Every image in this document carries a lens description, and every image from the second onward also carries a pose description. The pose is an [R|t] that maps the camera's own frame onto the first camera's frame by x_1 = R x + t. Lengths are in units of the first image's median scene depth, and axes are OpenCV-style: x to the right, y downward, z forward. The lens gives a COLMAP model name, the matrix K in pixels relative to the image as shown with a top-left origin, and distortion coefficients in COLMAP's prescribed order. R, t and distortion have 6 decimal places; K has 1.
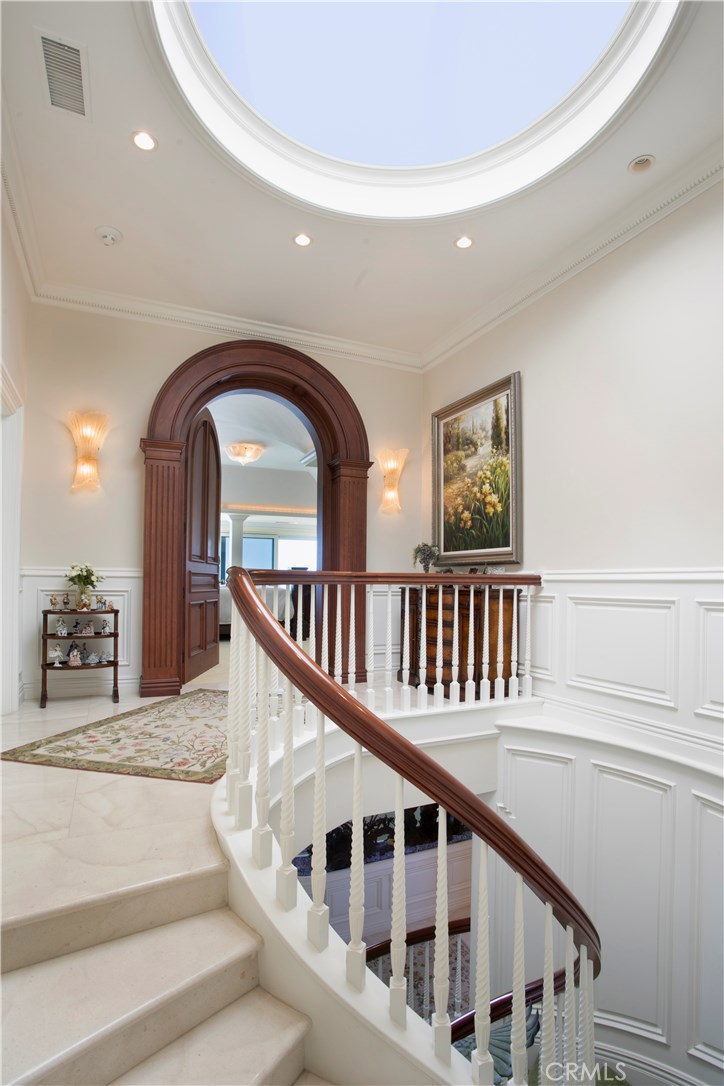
lens RADIAL K [[564.4, 0, 363.1], [0, 564.4, 568.3], [0, 0, 1]] dist [-0.007556, 0.001210]
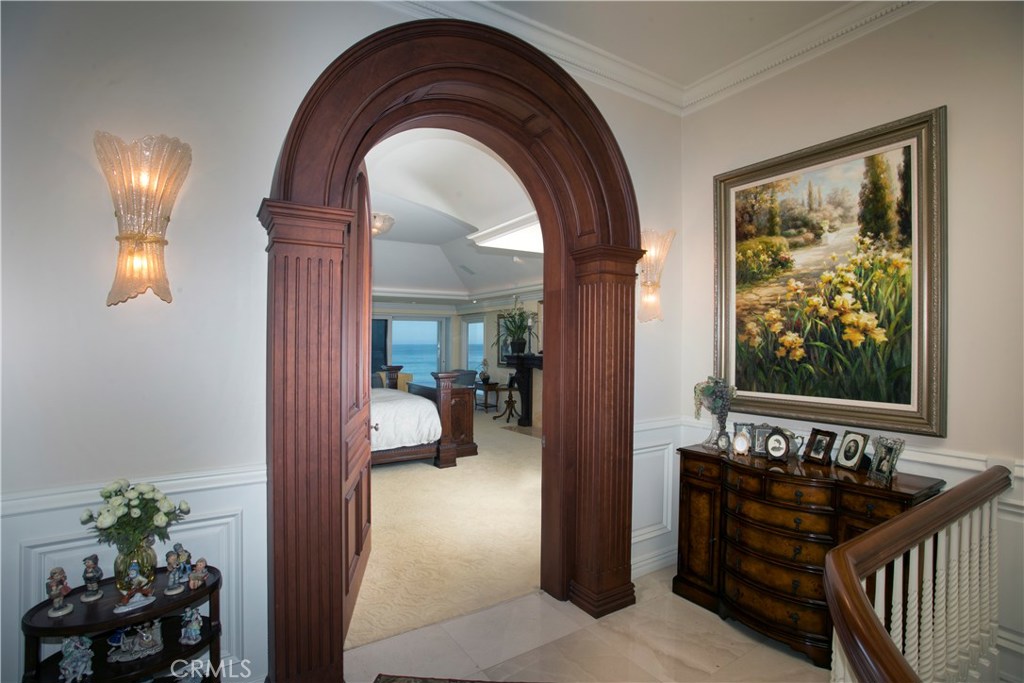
lens RADIAL K [[532.1, 0, 512.2], [0, 532.1, 345.3], [0, 0, 1]] dist [-0.007556, 0.001210]
pose [[0.991795, 0.000236, 0.127841, -0.213704], [-0.004080, 0.999547, 0.029805, -0.107467], [-0.127776, -0.030082, 0.991347, 0.462696]]
